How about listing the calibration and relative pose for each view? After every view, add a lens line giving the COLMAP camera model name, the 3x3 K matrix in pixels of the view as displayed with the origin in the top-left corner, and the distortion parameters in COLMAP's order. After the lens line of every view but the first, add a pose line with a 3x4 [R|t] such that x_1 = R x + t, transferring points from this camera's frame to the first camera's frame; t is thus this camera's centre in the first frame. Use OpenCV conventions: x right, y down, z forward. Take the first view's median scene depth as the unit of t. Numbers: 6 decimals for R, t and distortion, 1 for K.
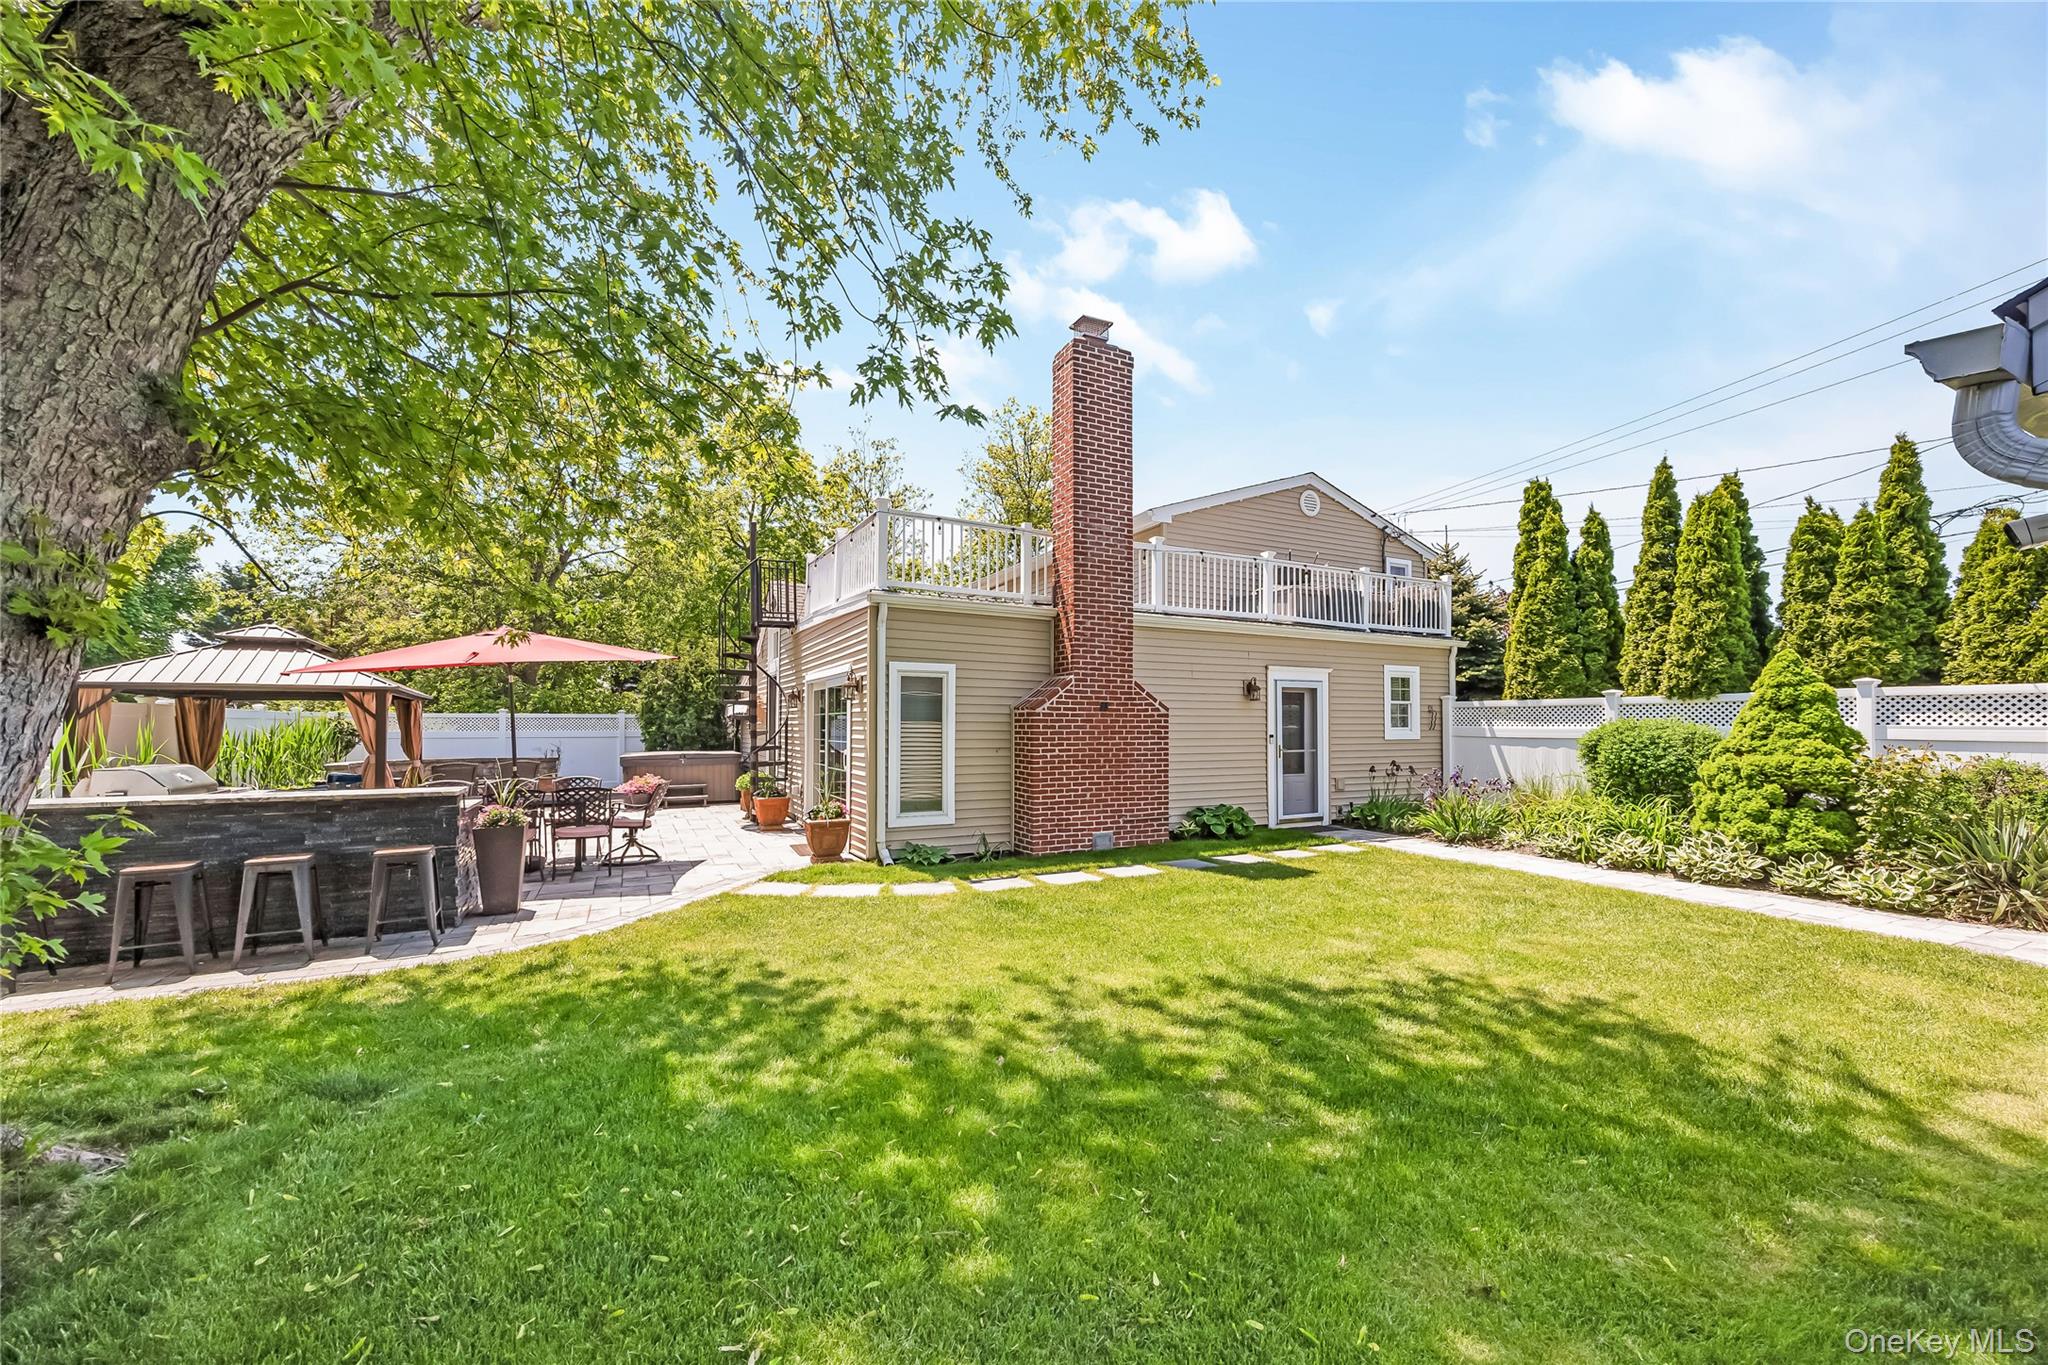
lens RADIAL K [[802.8, 0, 1029.1], [0, 802.8, 734.1], [0, 0, 1]] dist [-0.002190, -0.000204]
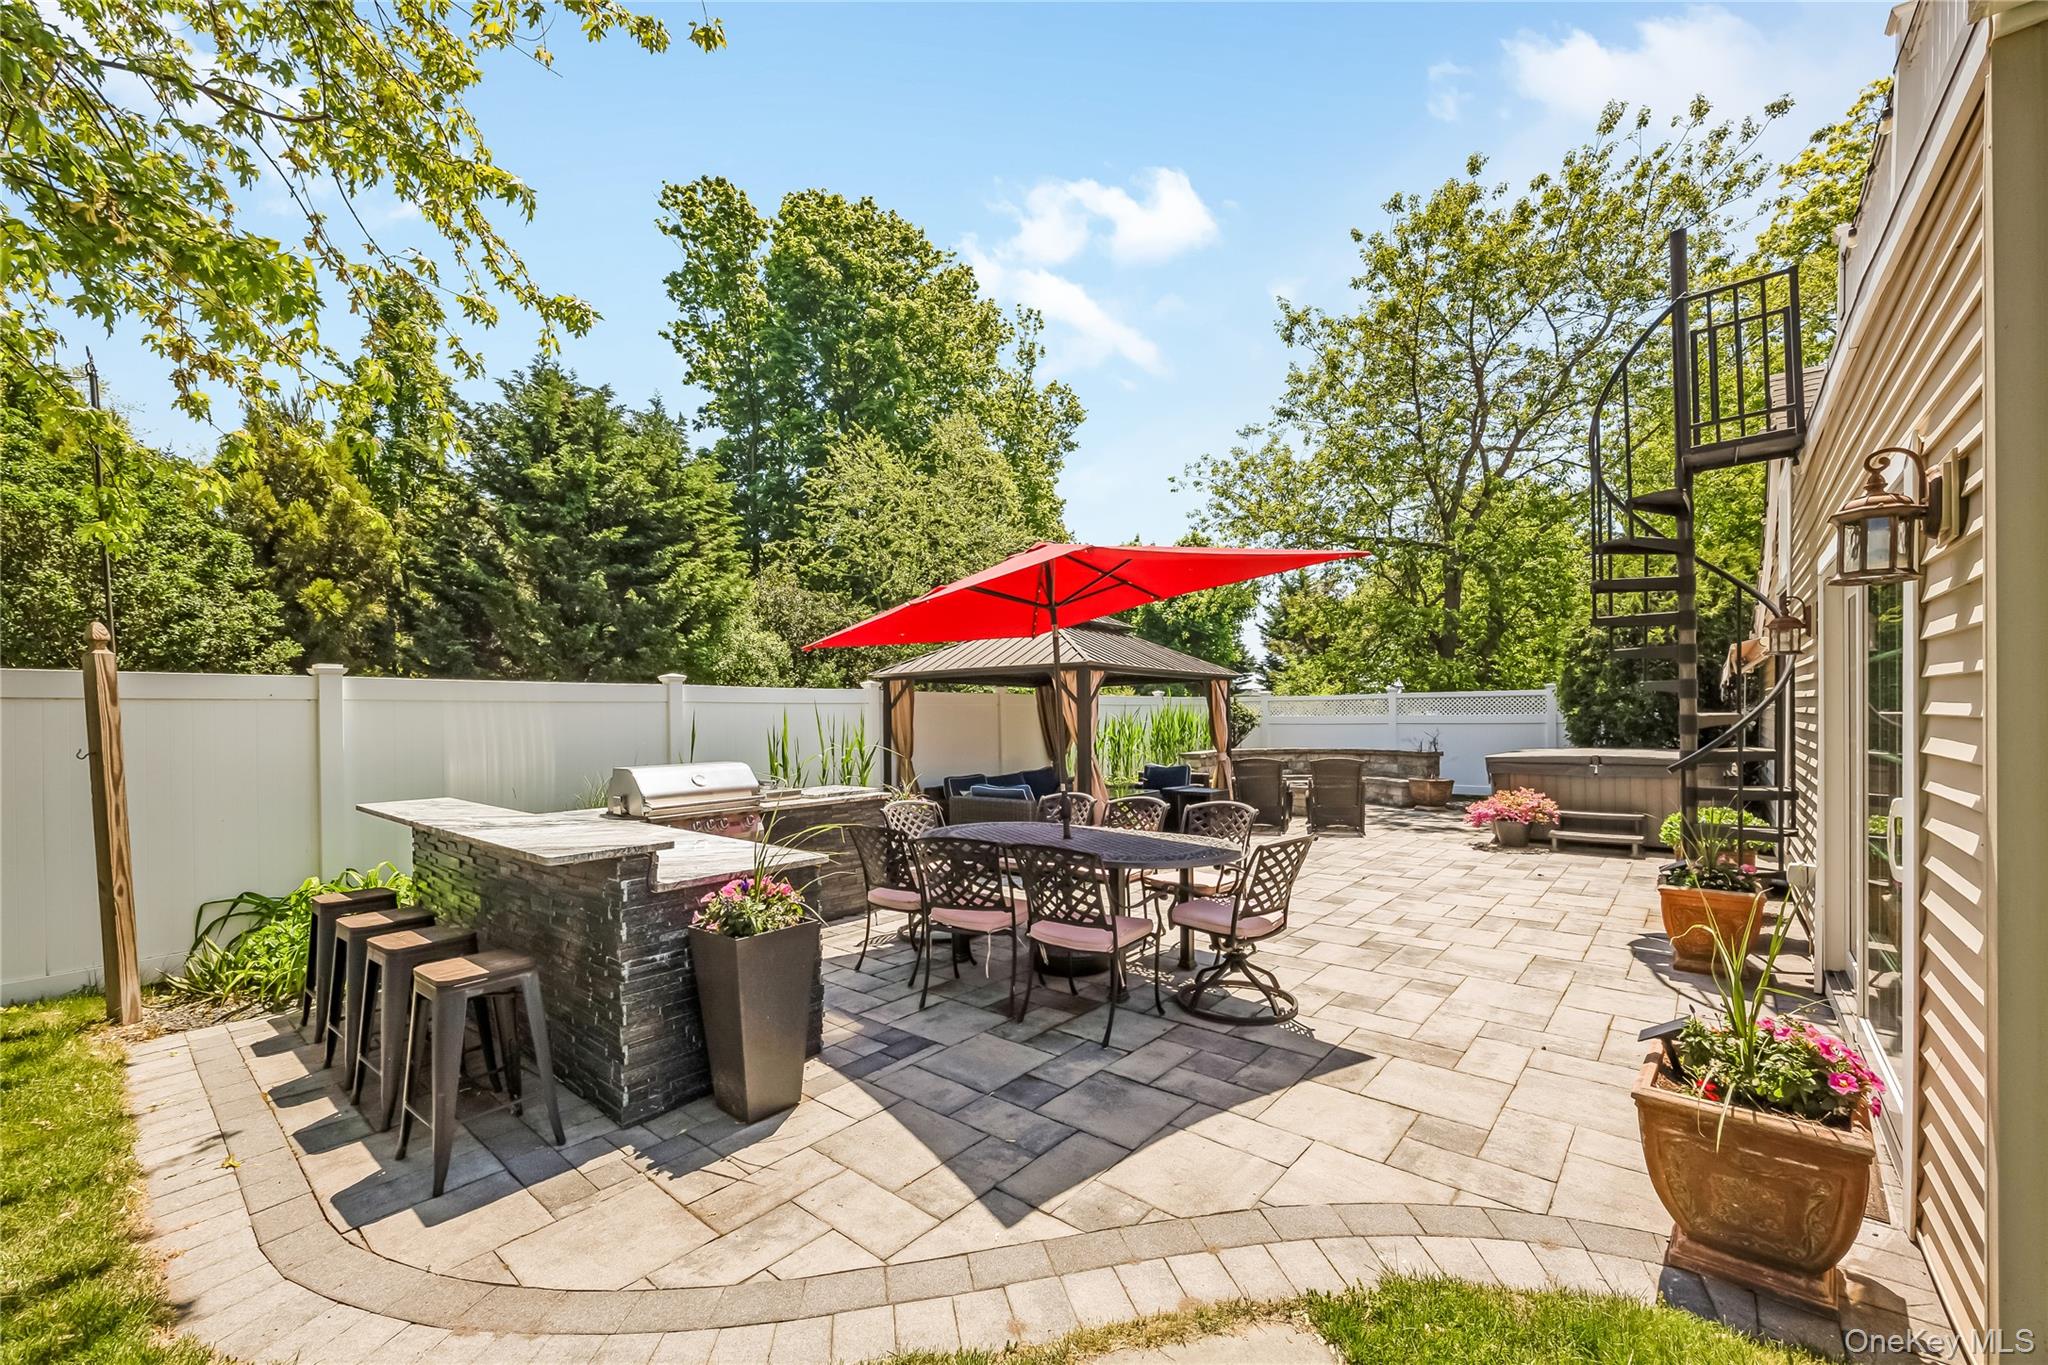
lens RADIAL K [[802.8, 0, 1009.2], [0, 802.8, 717.8], [0, 0, 1]] dist [-0.002190, -0.000204]
pose [[0.352936, 0.000354, -0.935647, -0.072452], [0.001754, 0.999998, 0.001040, -0.004022], [0.935646, -0.002008, 0.352935, 0.544764]]
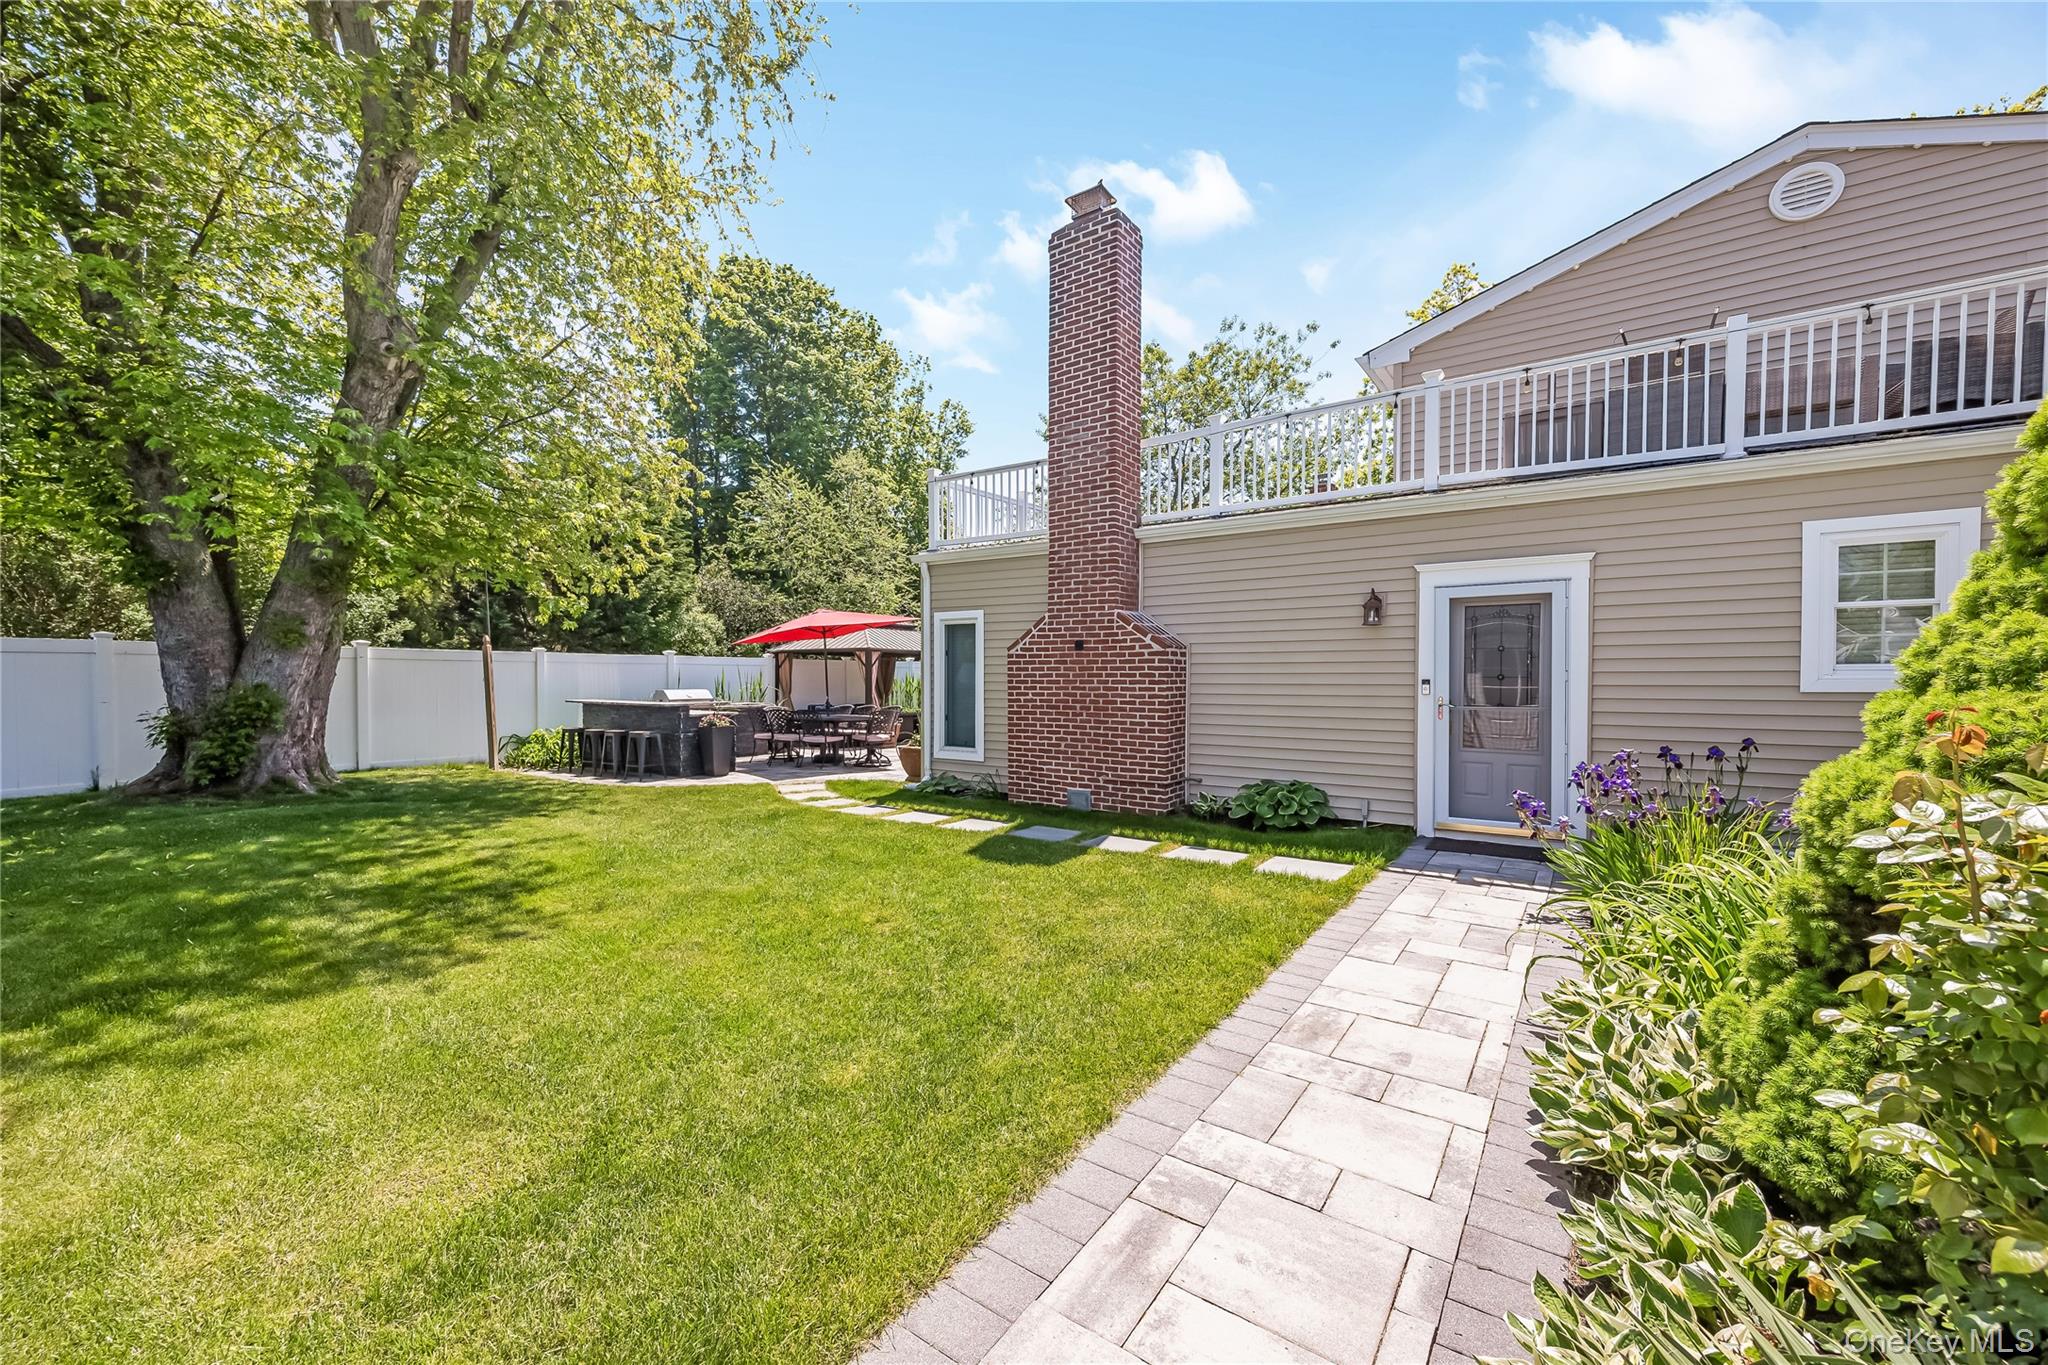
lens RADIAL K [[802.8, 0, 1025.6], [0, 802.8, 688.3], [0, 0, 1]] dist [-0.002190, -0.000204]
pose [[0.439838, 0.016369, -0.897928, 0.699272], [-0.007935, 0.999866, 0.014341, 0.000288], [0.898042, 0.000817, 0.439909, 0.466535]]
